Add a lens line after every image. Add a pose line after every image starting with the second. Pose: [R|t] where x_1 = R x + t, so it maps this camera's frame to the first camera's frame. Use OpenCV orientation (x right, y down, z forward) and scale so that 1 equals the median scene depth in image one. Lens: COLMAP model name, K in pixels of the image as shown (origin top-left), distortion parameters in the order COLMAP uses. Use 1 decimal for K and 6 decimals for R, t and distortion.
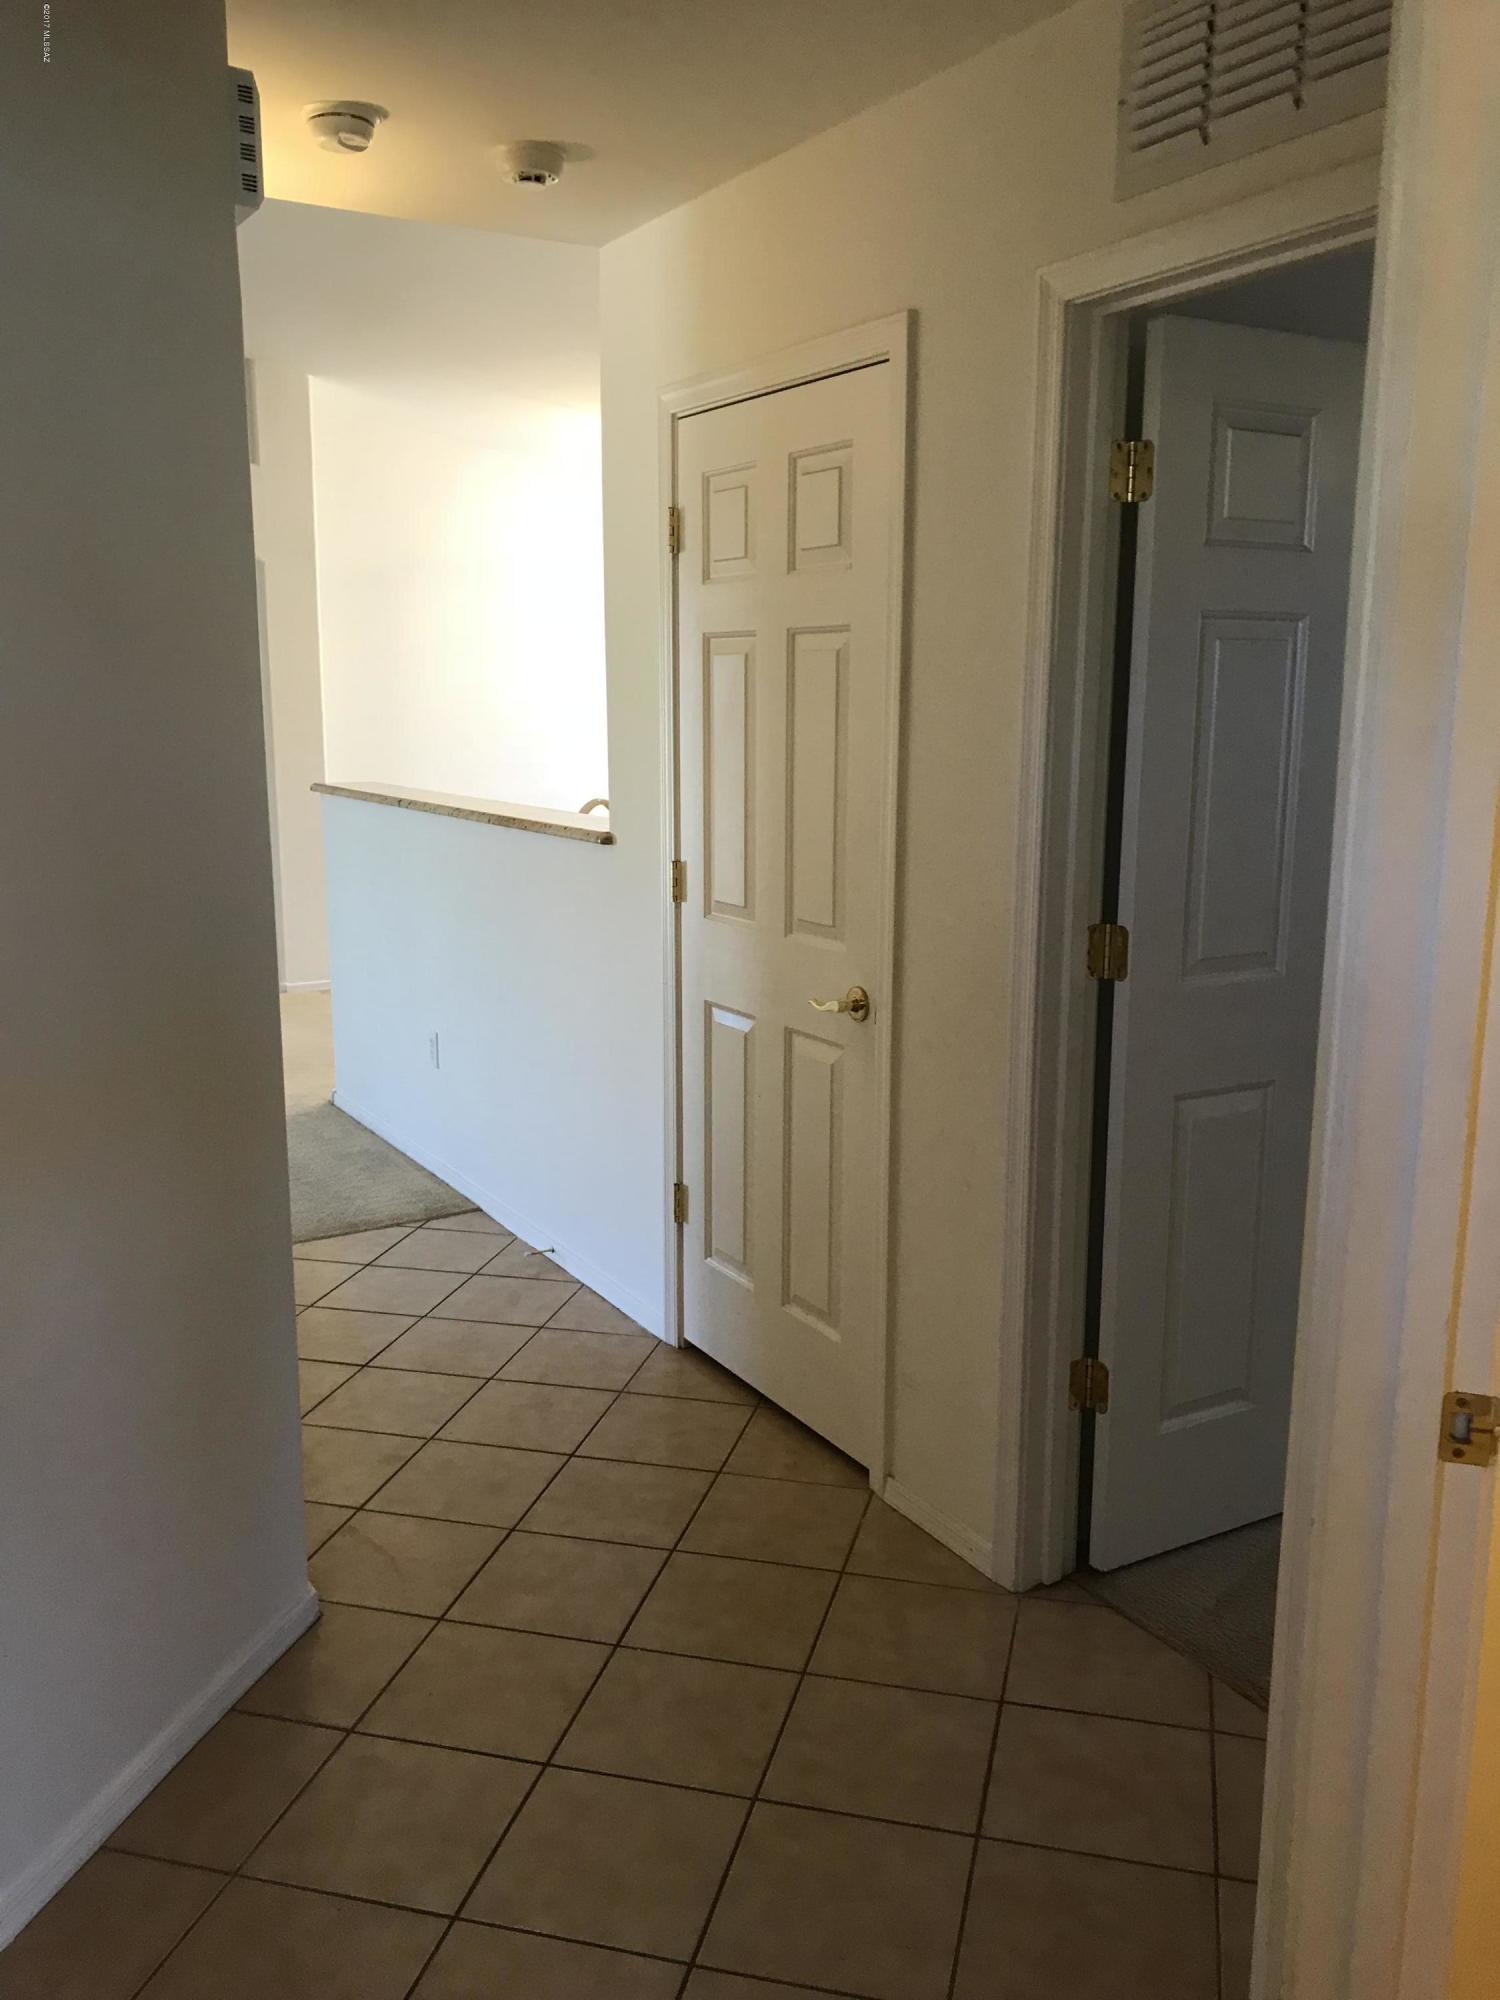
lens RADIAL K [[1640.6, 0, 750.4], [0, 1640.6, 996.1], [0, 0, 1]] dist [0.085684, -0.162845]
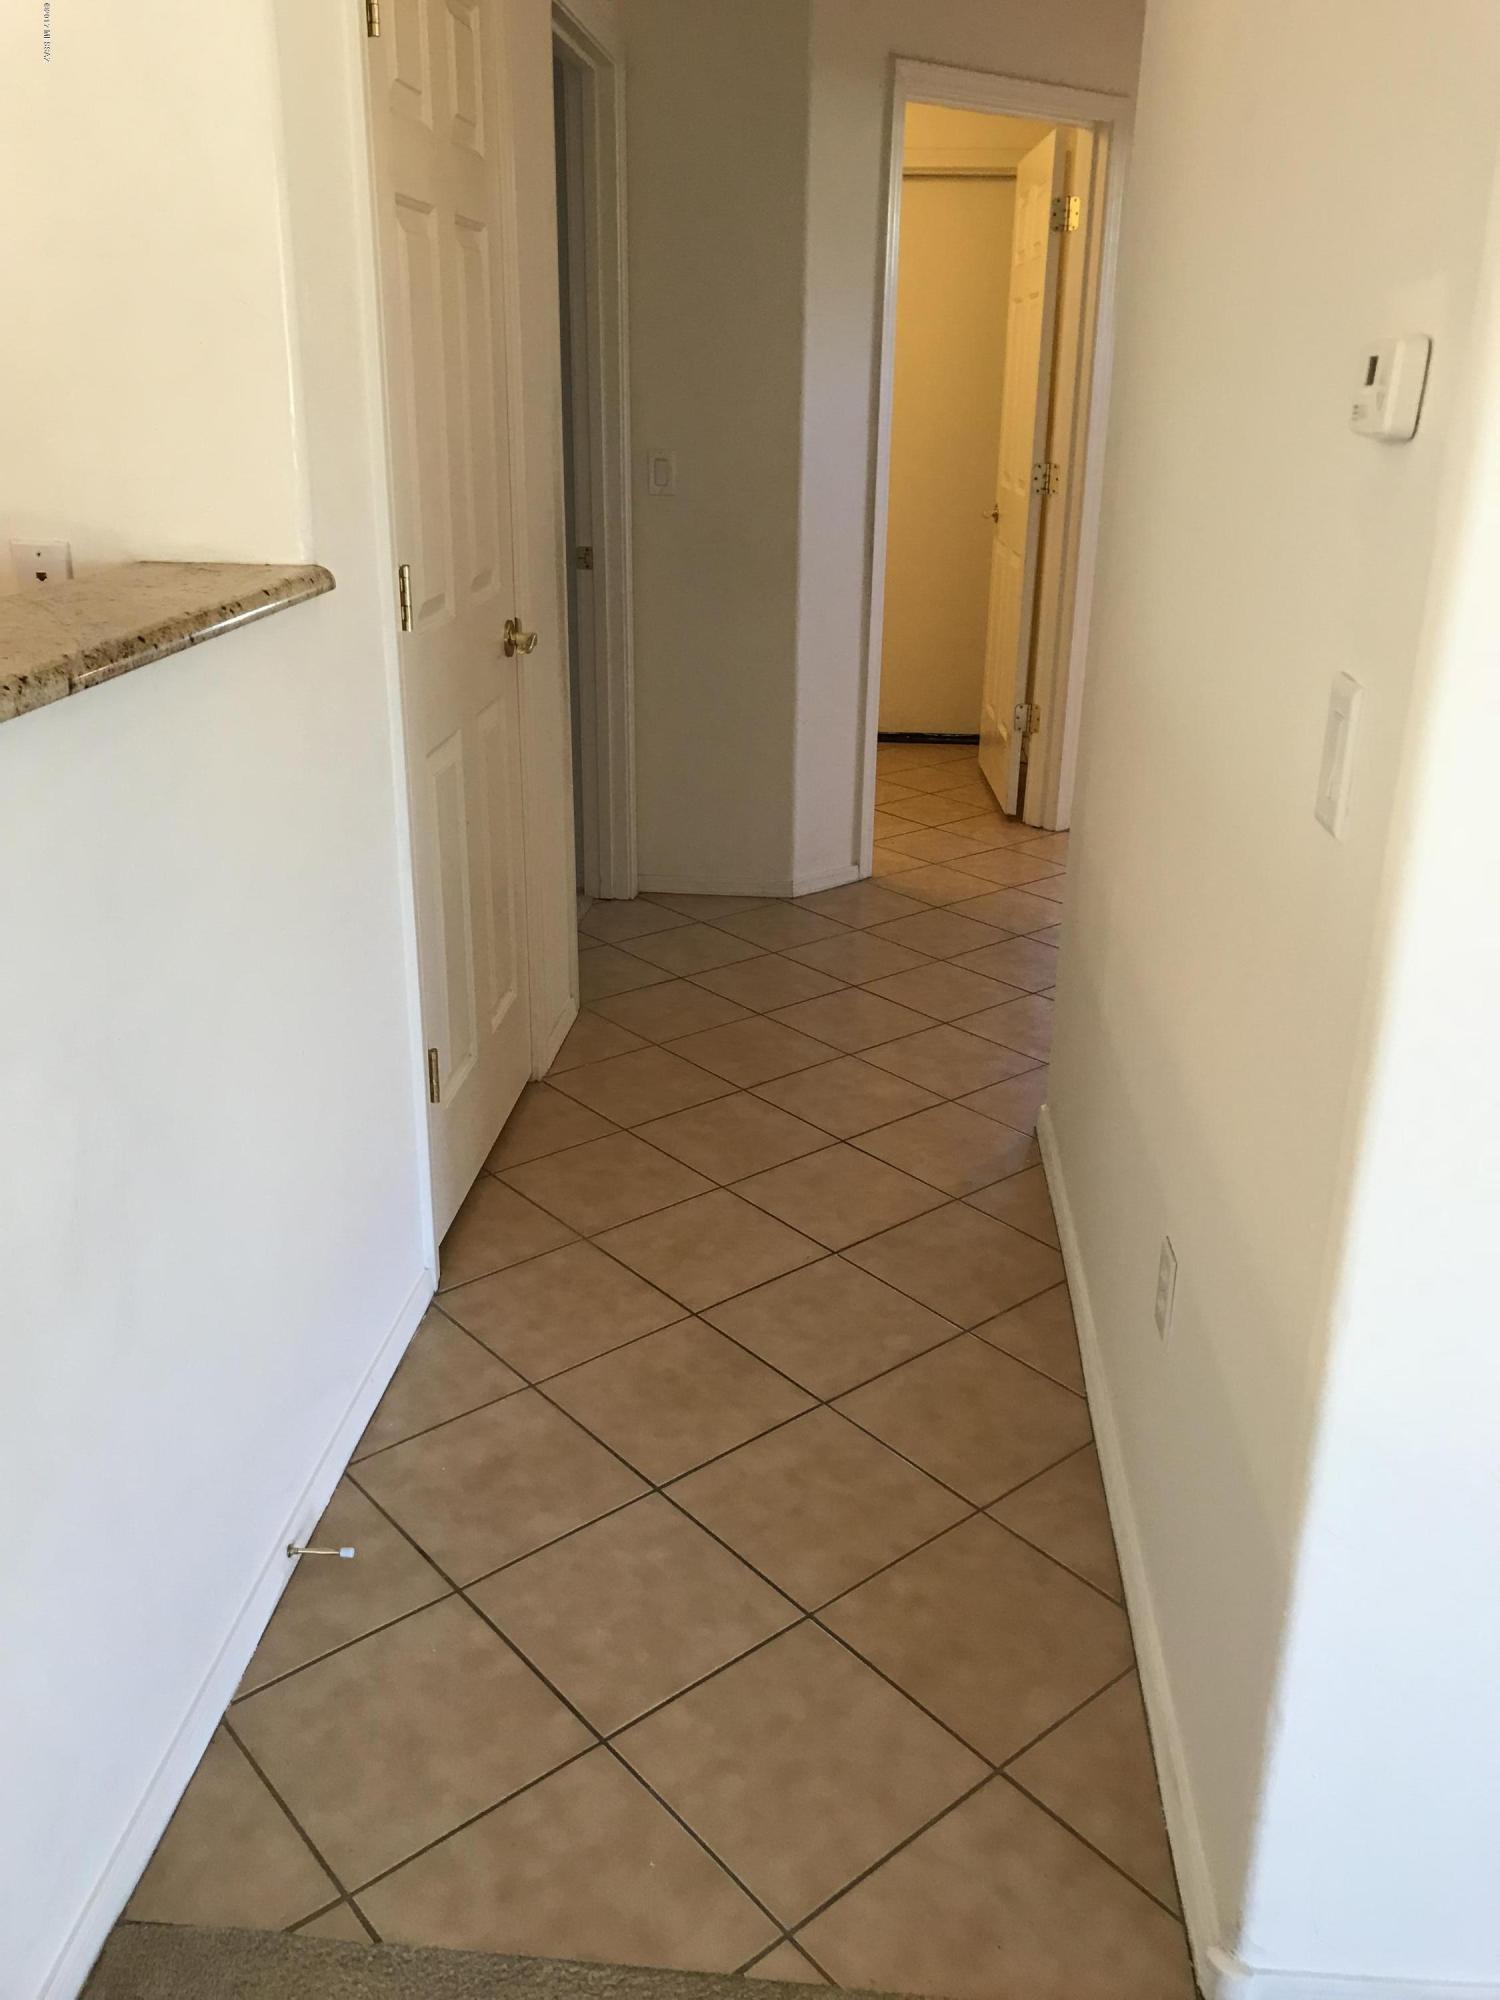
lens RADIAL K [[1640.6, 0, 750.4], [0, 1640.6, 996.1], [0, 0, 1]] dist [0.085684, -0.162845]
pose [[-0.814201, -0.219177, 0.537623, -0.555450], [0.090934, 0.866434, 0.490941, -0.249966], [-0.573418, 0.448612, -0.685521, 1.473187]]
